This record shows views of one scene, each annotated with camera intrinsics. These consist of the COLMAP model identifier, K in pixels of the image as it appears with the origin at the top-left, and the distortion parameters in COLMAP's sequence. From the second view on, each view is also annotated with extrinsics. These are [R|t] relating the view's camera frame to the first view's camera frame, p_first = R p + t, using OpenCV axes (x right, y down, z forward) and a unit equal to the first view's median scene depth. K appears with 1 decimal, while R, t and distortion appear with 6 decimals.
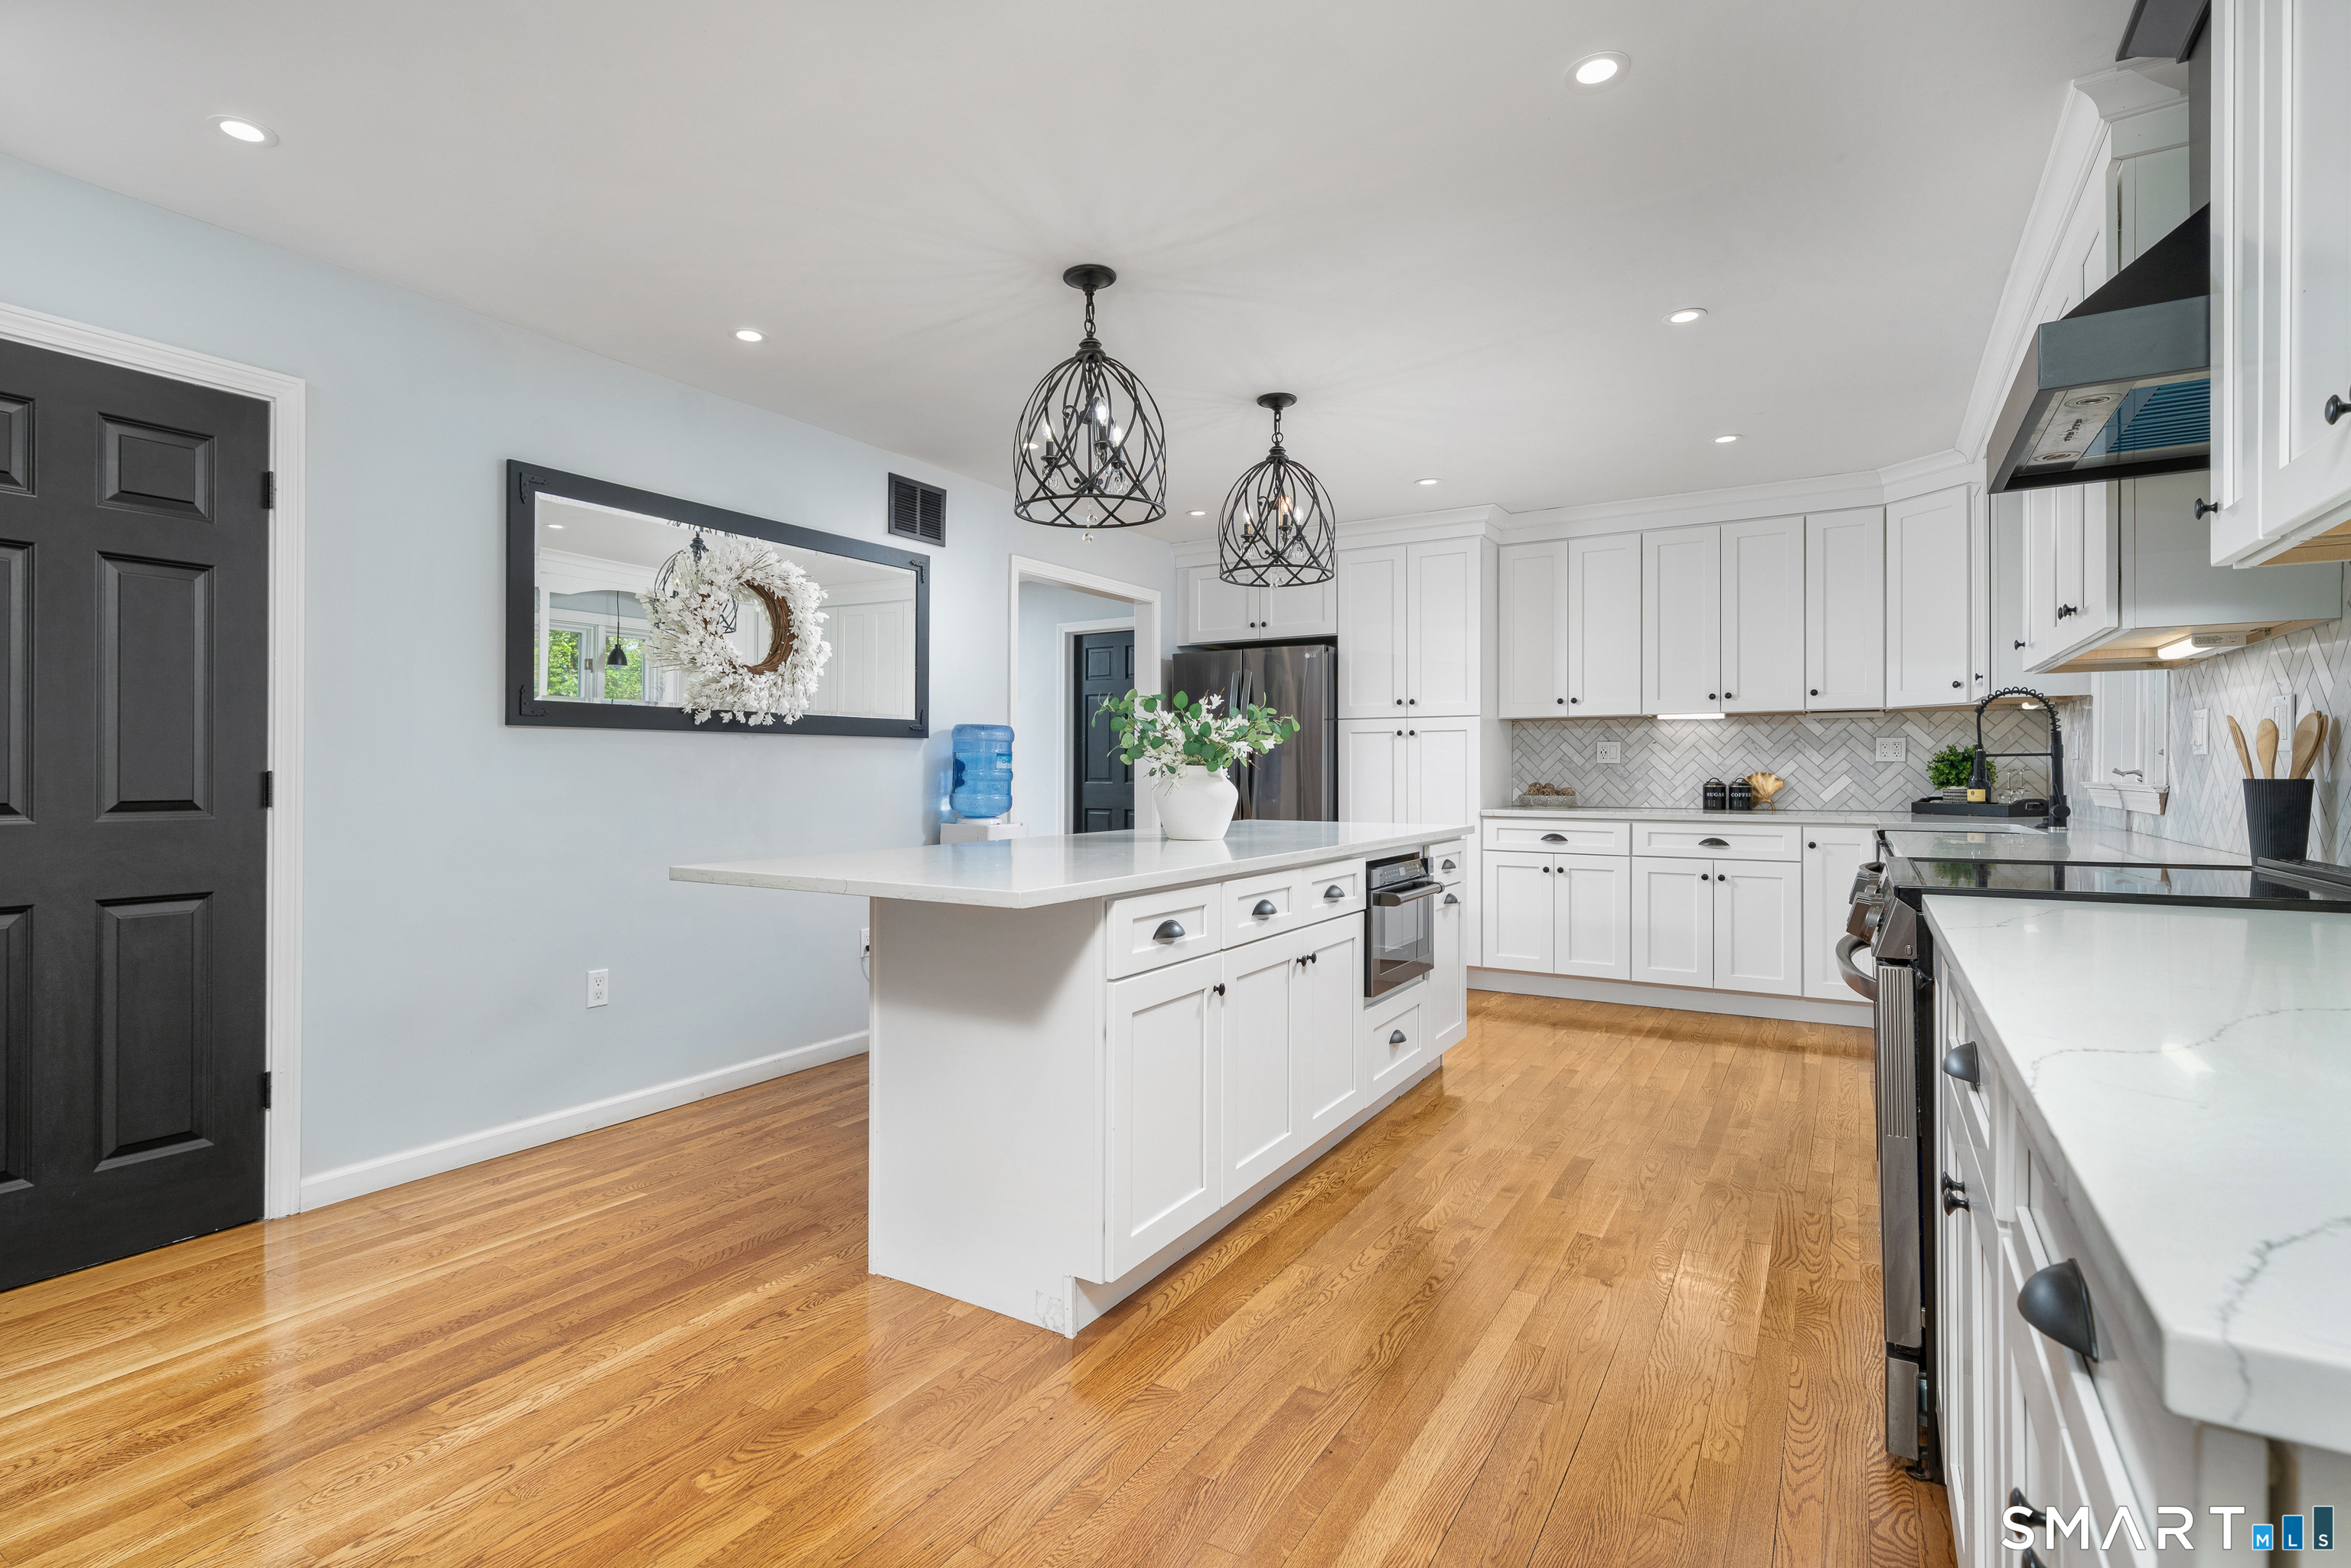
lens RADIAL K [[1106.4, 0, 1130.9], [0, 1106.4, 775.0], [0, 0, 1]] dist [-0.002789, -0.000293]
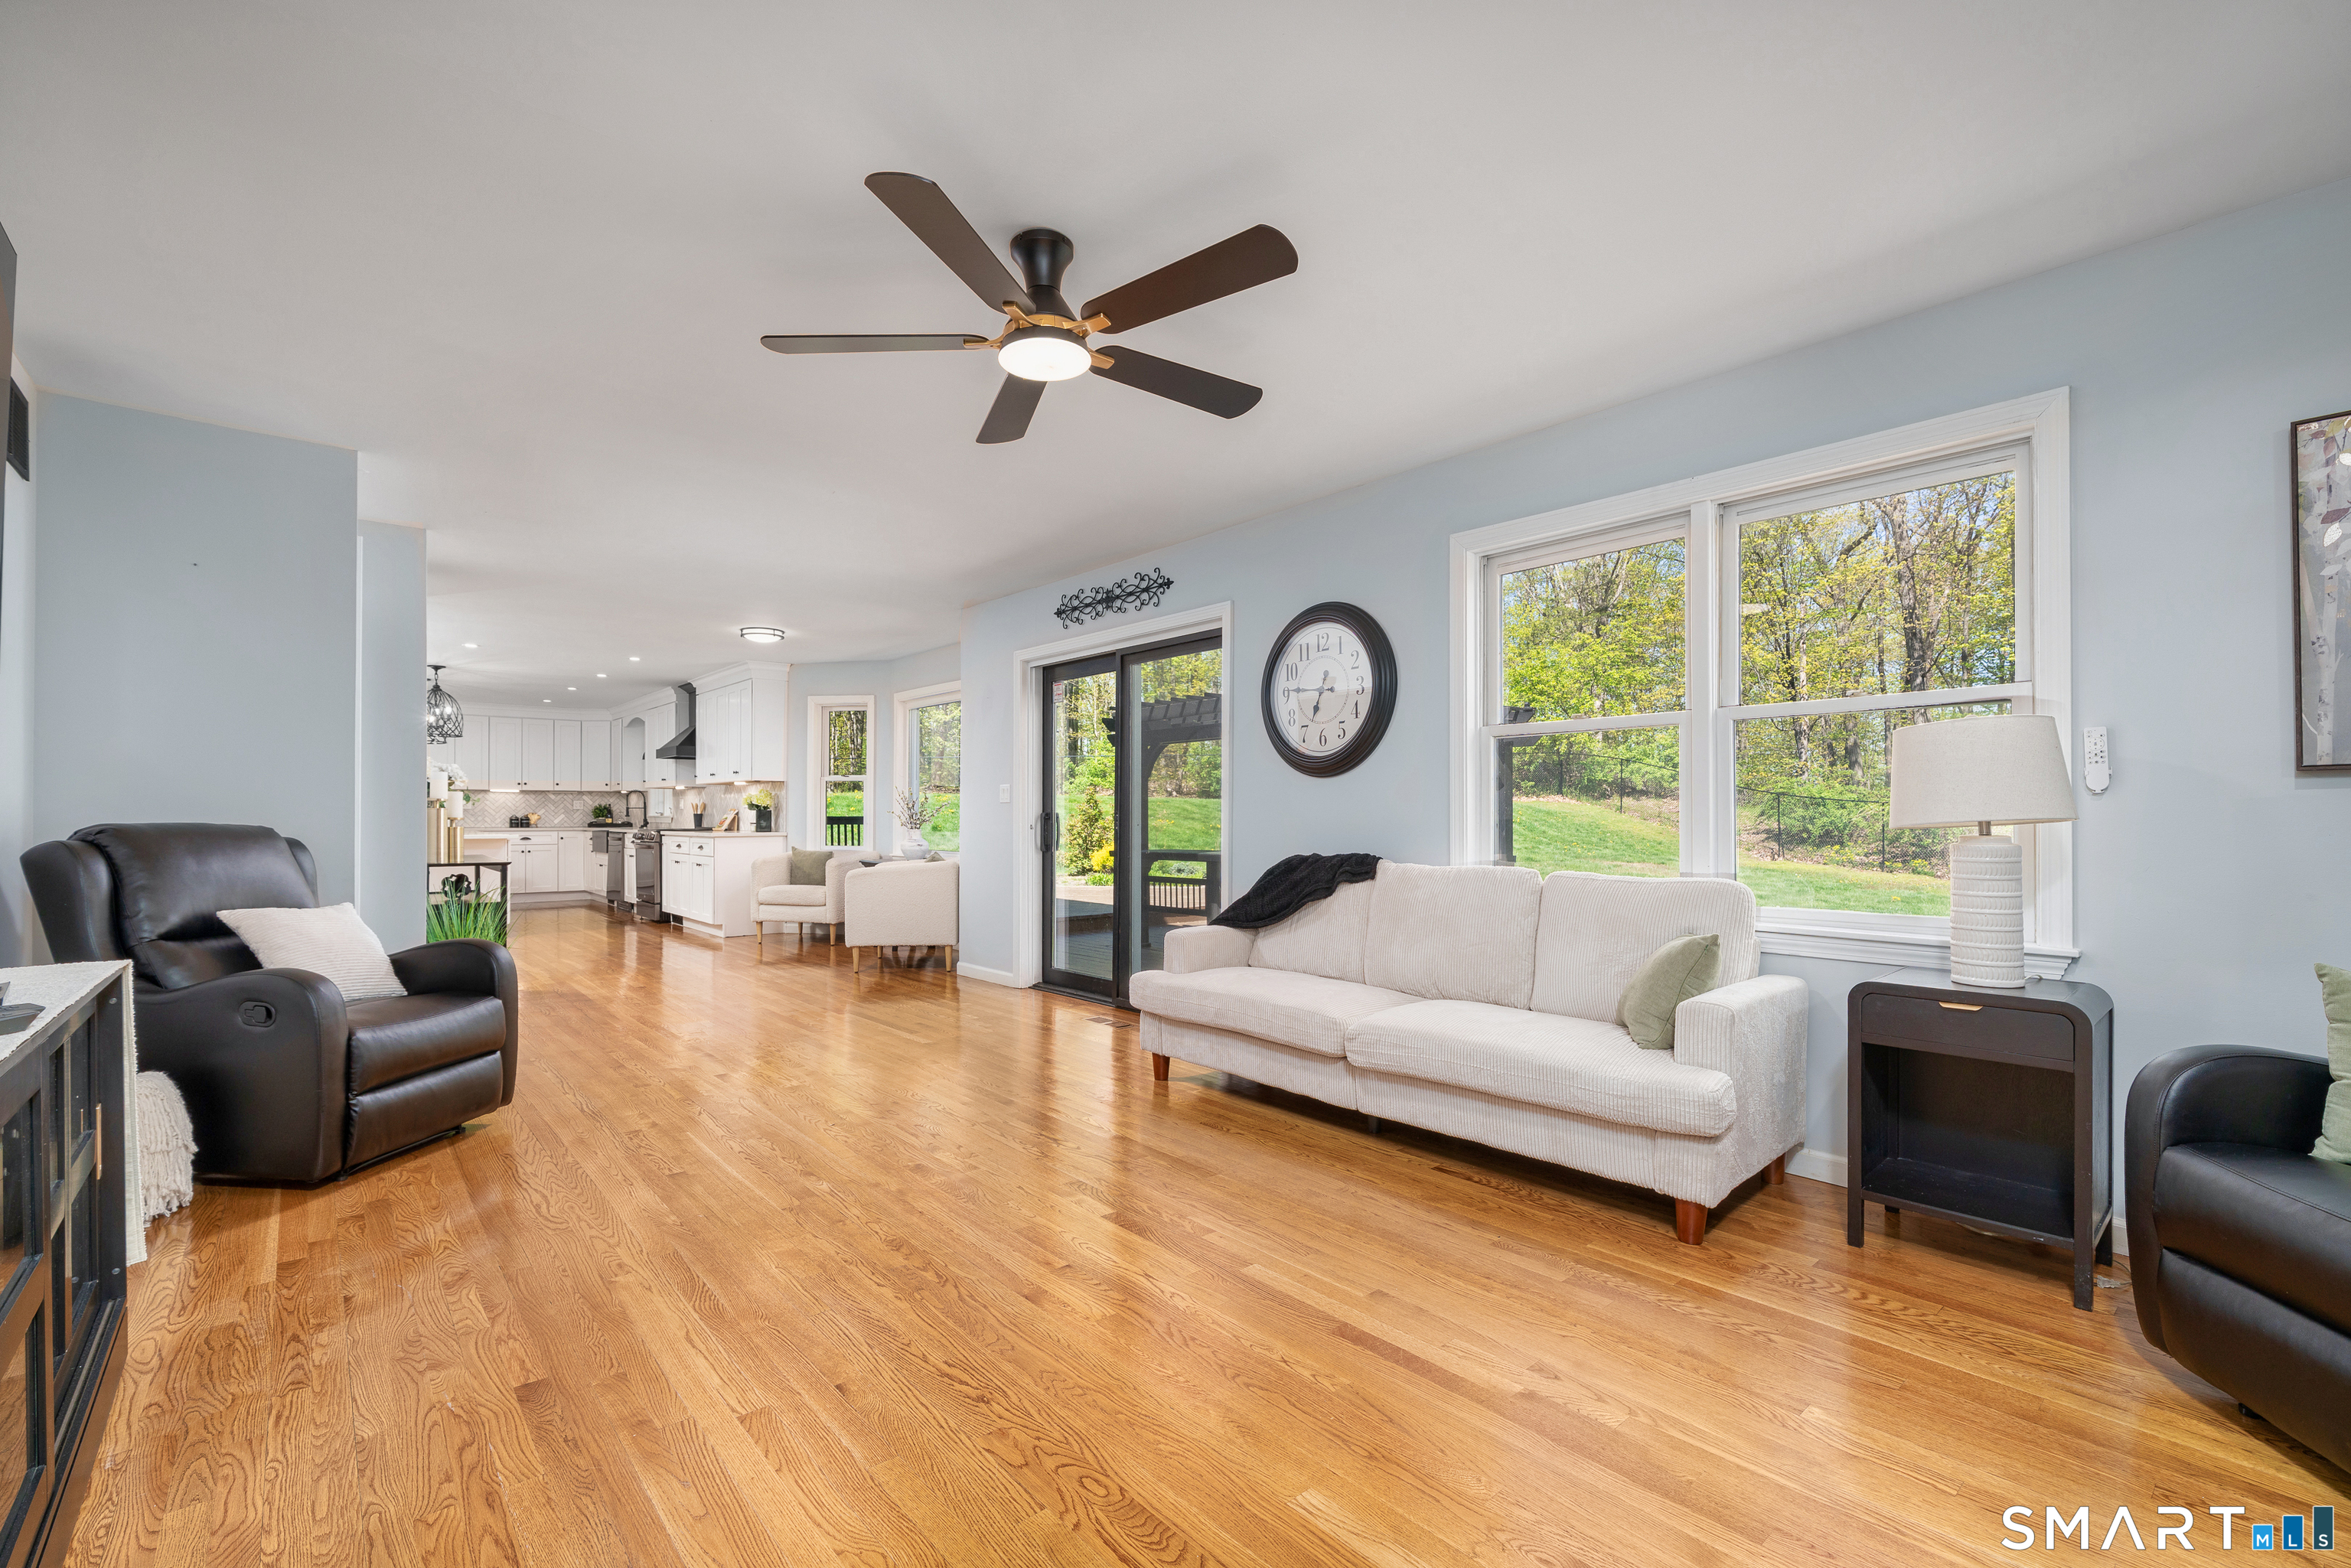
lens RADIAL K [[1114.0, 0, 1177.3], [0, 1114.0, 799.1], [0, 0, 1]] dist [0.001131, -0.000275]
pose [[0.326775, 0.014182, 0.944996, -1.309742], [0.000704, 0.999883, -0.015250, 0.006844], [-0.945102, 0.005649, 0.326727, -1.176854]]
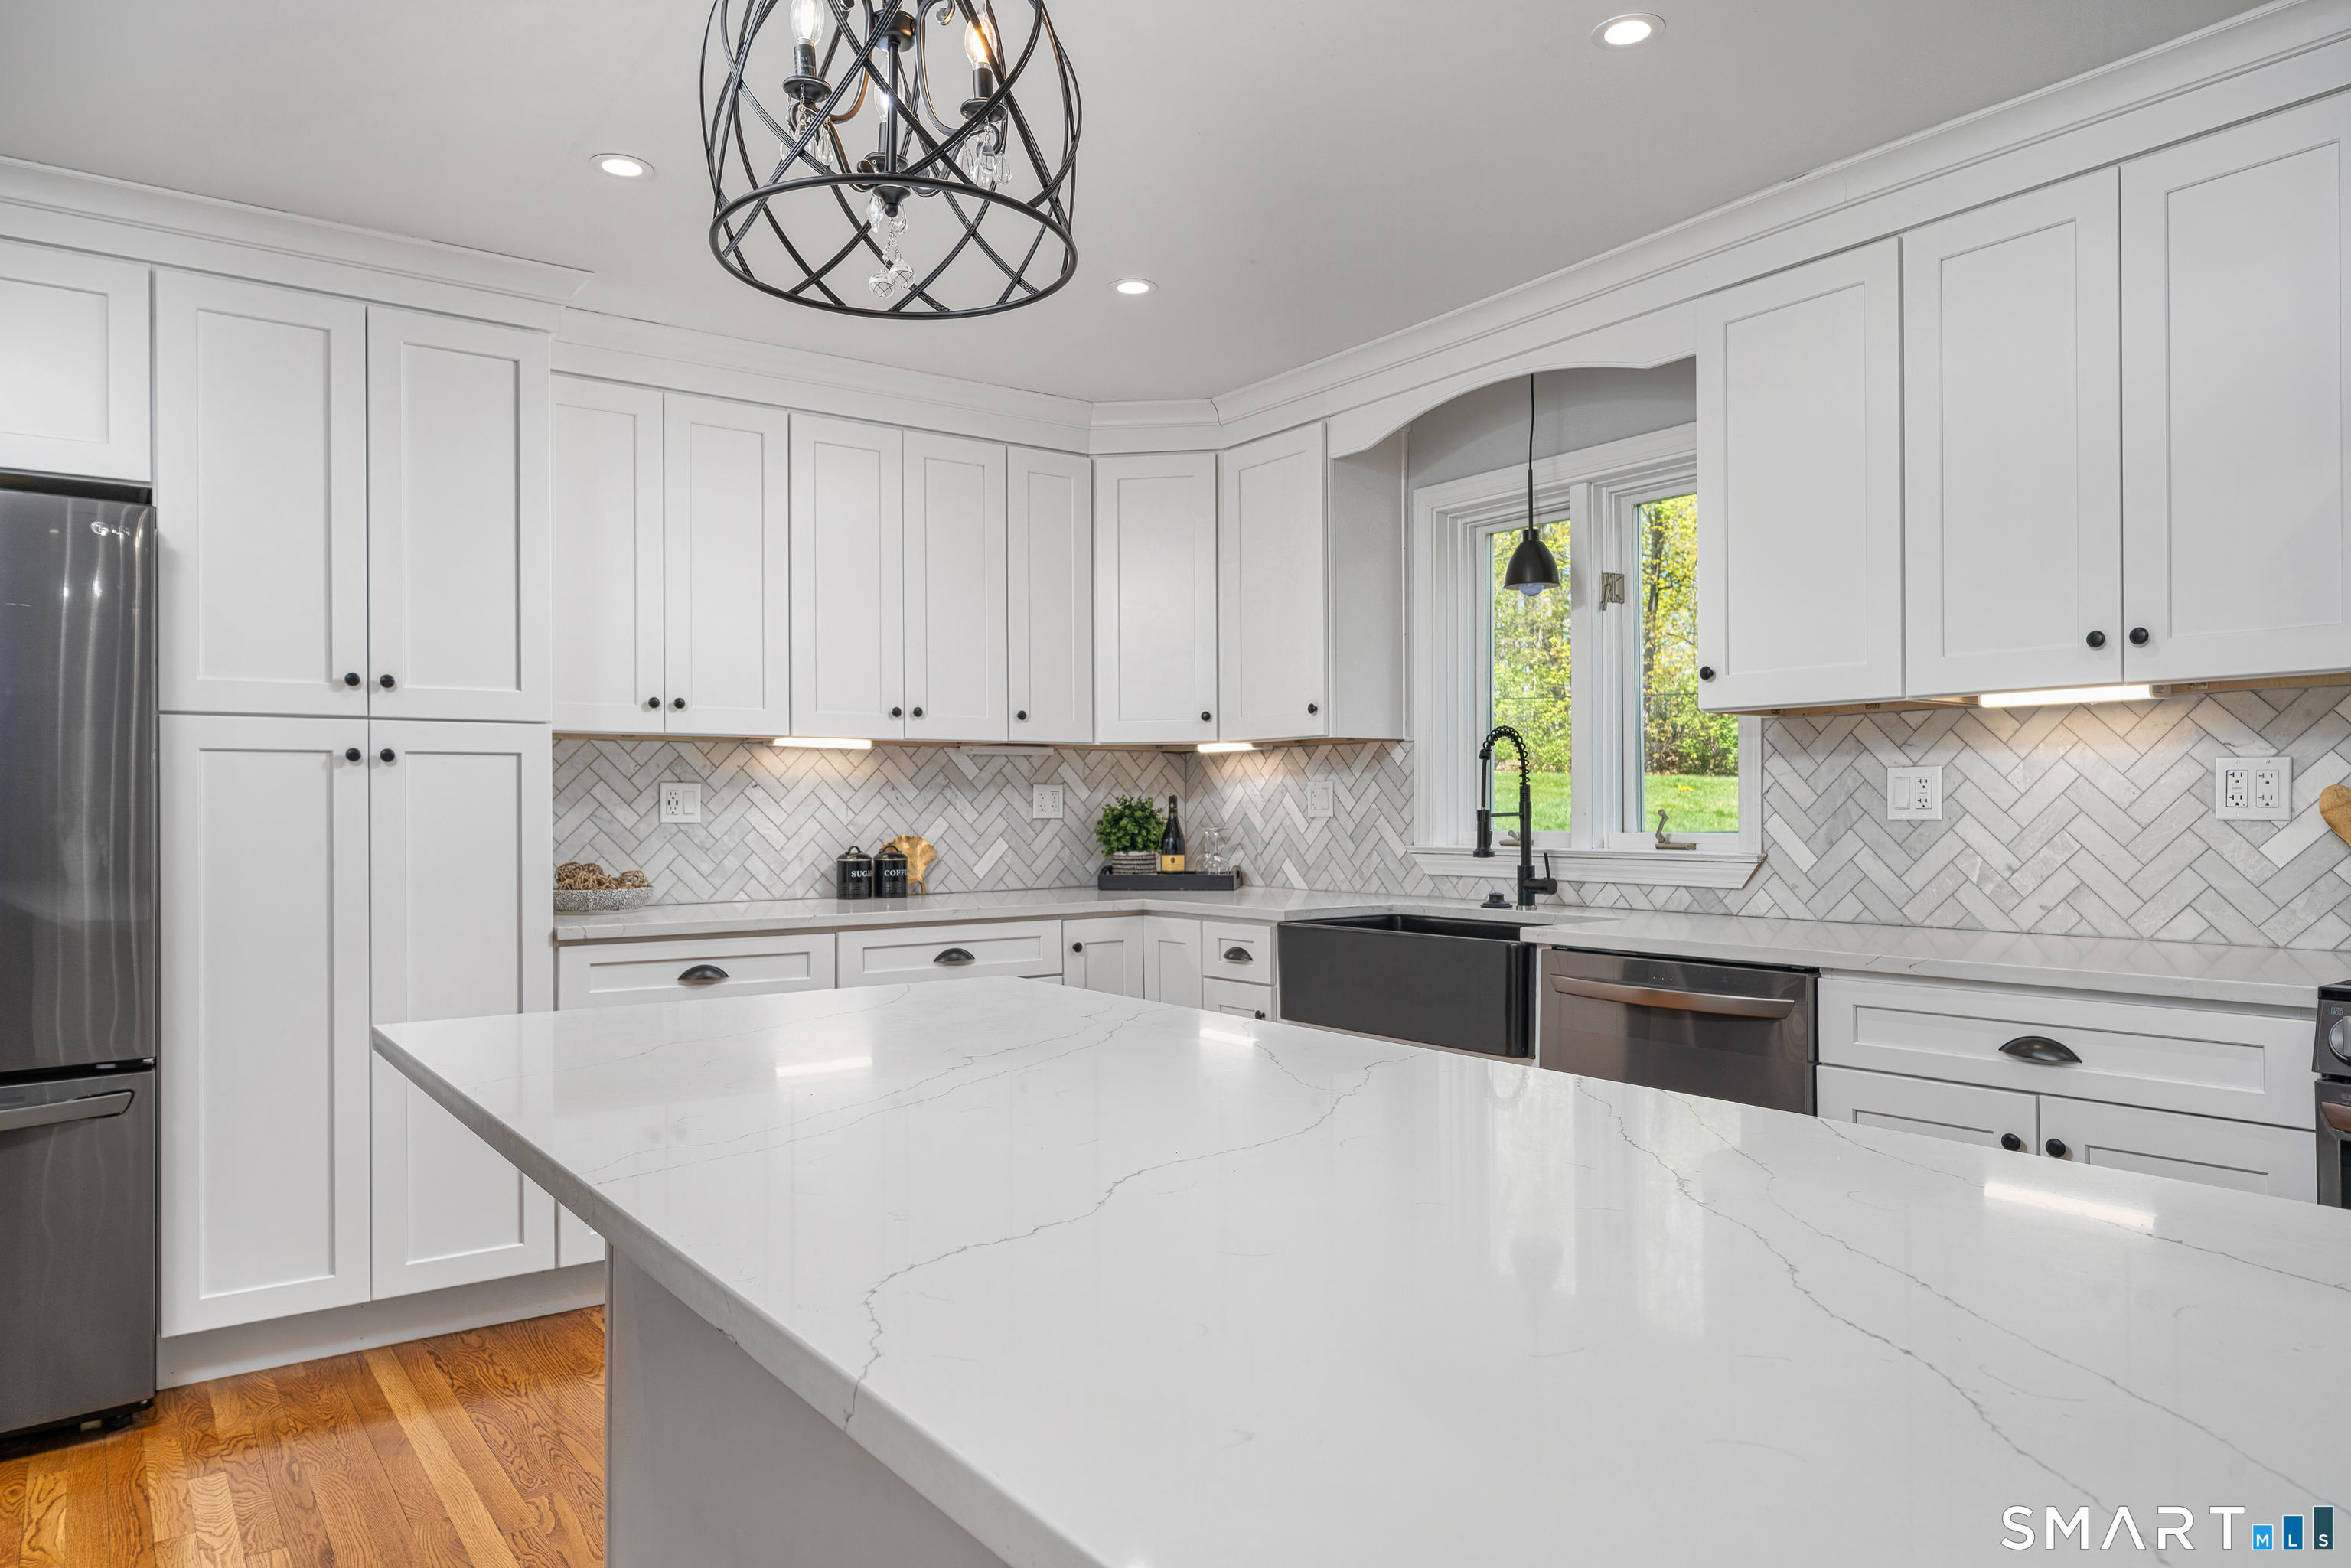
lens RADIAL K [[1496.0, 0, 1173.5], [0, 1496.0, 805.4], [0, 0, 1]] dist [-0.008028, -0.005492]
pose [[0.387772, 0.000814, 0.921755, -0.158549], [0.008759, 0.999951, -0.004568, -0.014566], [-0.921714, 0.009845, 0.387746, 0.531227]]
